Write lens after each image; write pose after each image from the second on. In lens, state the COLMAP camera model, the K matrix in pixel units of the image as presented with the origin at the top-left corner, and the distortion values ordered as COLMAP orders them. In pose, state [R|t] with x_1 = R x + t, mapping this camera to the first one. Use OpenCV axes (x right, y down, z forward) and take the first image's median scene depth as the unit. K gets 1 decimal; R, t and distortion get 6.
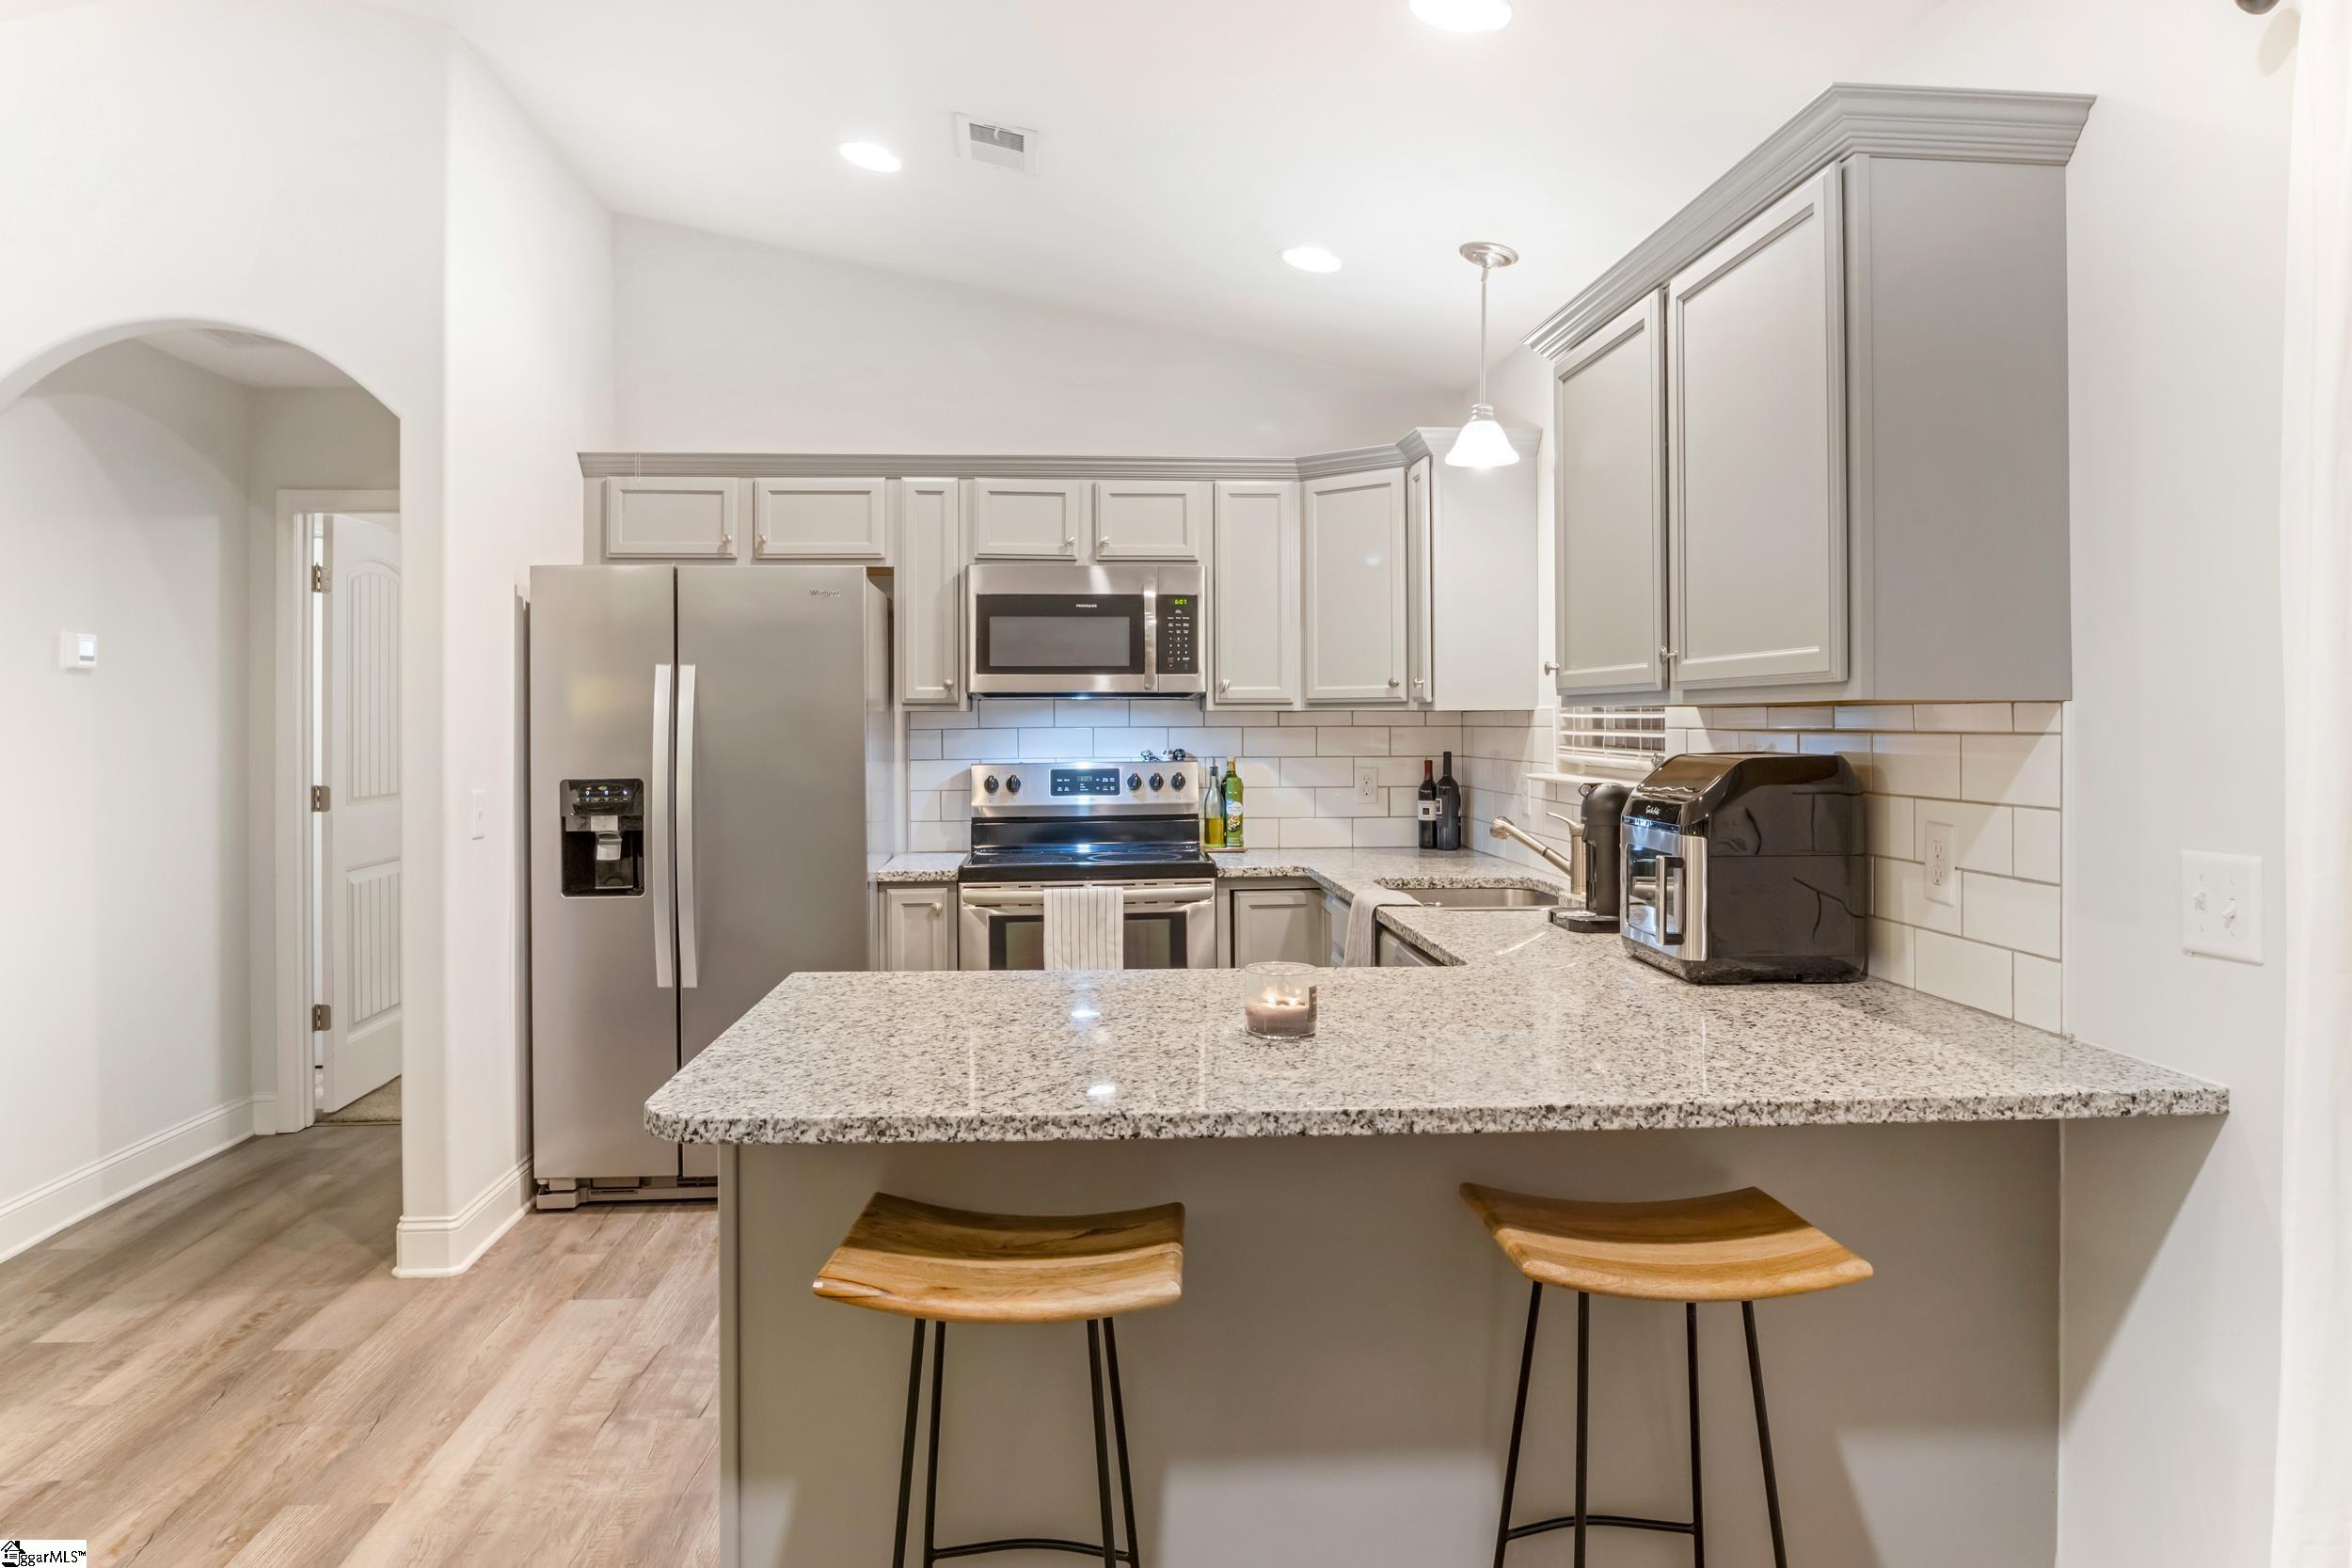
lens RADIAL K [[1444.2, 0, 1176.0], [0, 1444.2, 784.0], [0, 0, 1]] dist [-0.002112, -0.000124]
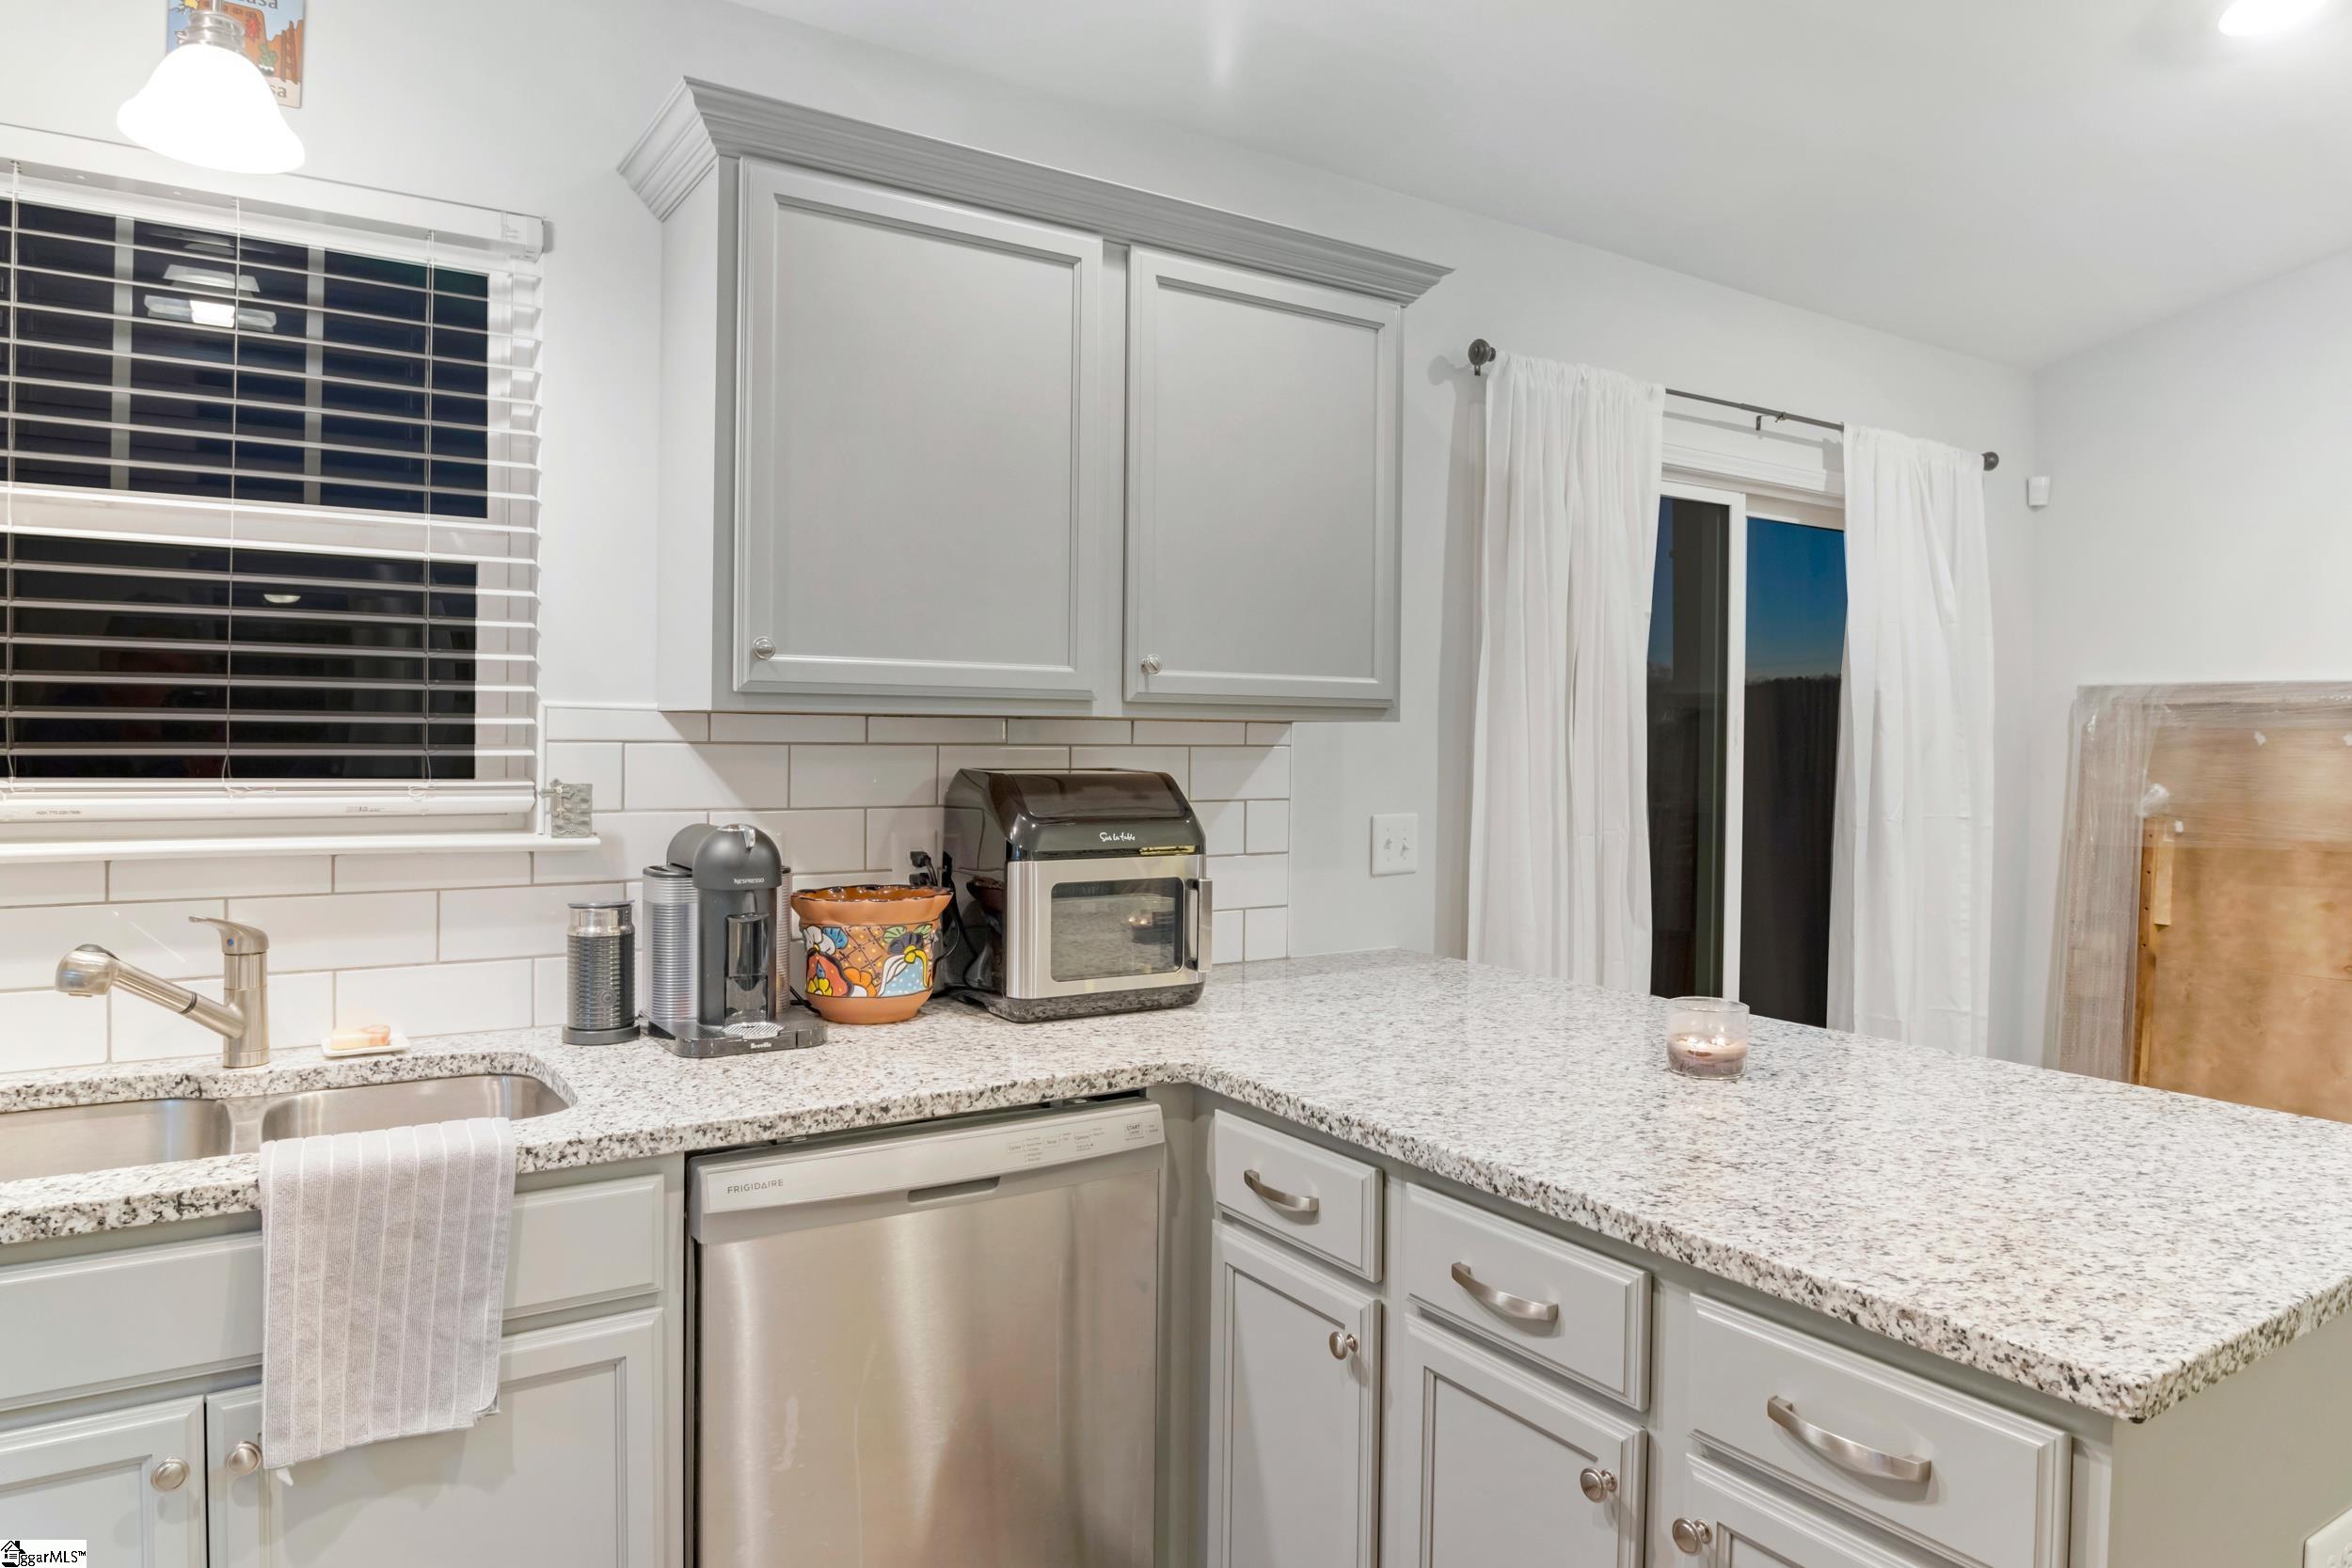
lens RADIAL K [[1444.2, 0, 1176.0], [0, 1444.2, 784.0], [0, 0, 1]] dist [-0.002112, -0.000124]
pose [[-0.476018, -0.021361, 0.879176, -0.533097], [0.034773, 0.998466, 0.043086, -0.056533], [-0.878748, 0.051081, -0.474545, 1.589556]]
